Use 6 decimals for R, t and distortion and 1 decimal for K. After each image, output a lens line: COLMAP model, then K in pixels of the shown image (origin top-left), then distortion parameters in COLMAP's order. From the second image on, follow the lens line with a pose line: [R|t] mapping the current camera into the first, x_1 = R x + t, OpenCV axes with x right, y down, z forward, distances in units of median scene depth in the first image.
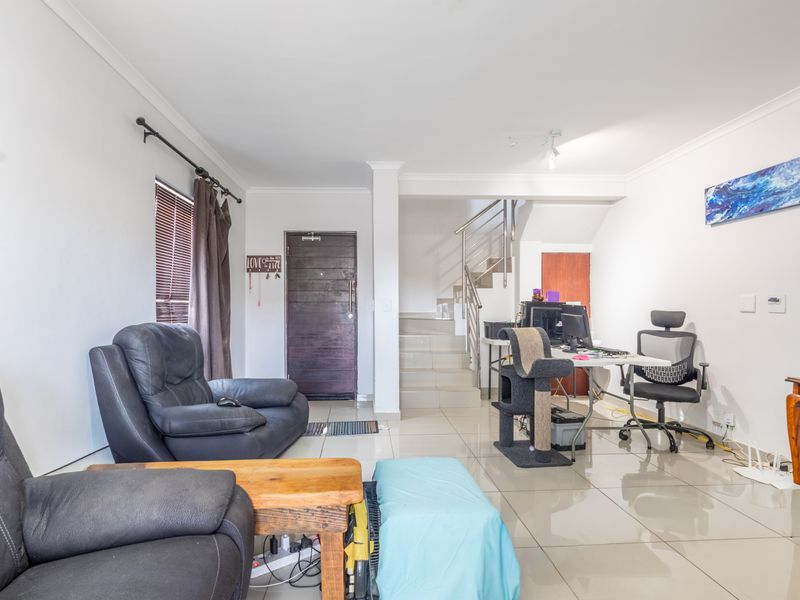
lens RADIAL K [[436.8, 0, 397.7], [0, 436.8, 304.5], [0, 0, 1]] dist [-0.023067, -0.000359]
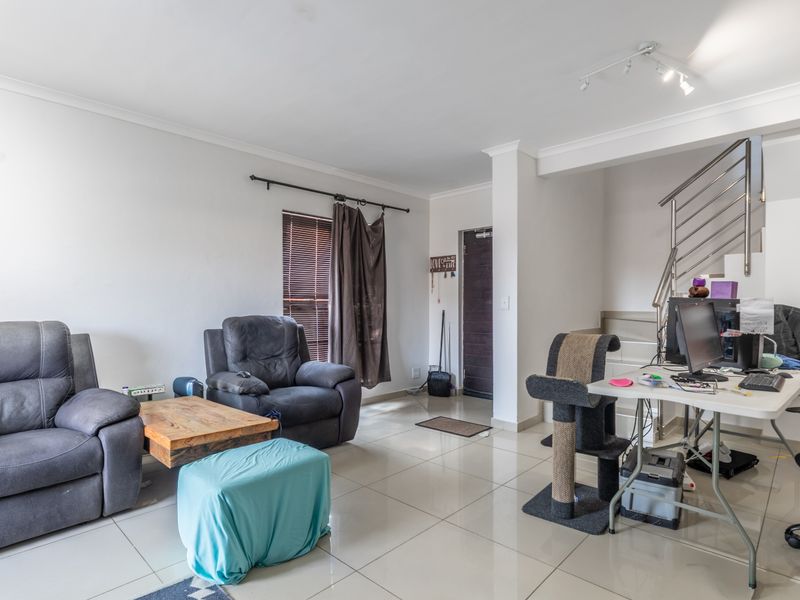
lens RADIAL K [[436.8, 0, 395.4], [0, 436.8, 302.0], [0, 0, 1]] dist [-0.023067, -0.000359]
pose [[0.670902, -0.001067, -0.741545, 0.416278], [0.003763, 0.999991, 0.001965, -0.001915], [0.741536, -0.004109, 0.670900, 0.188864]]
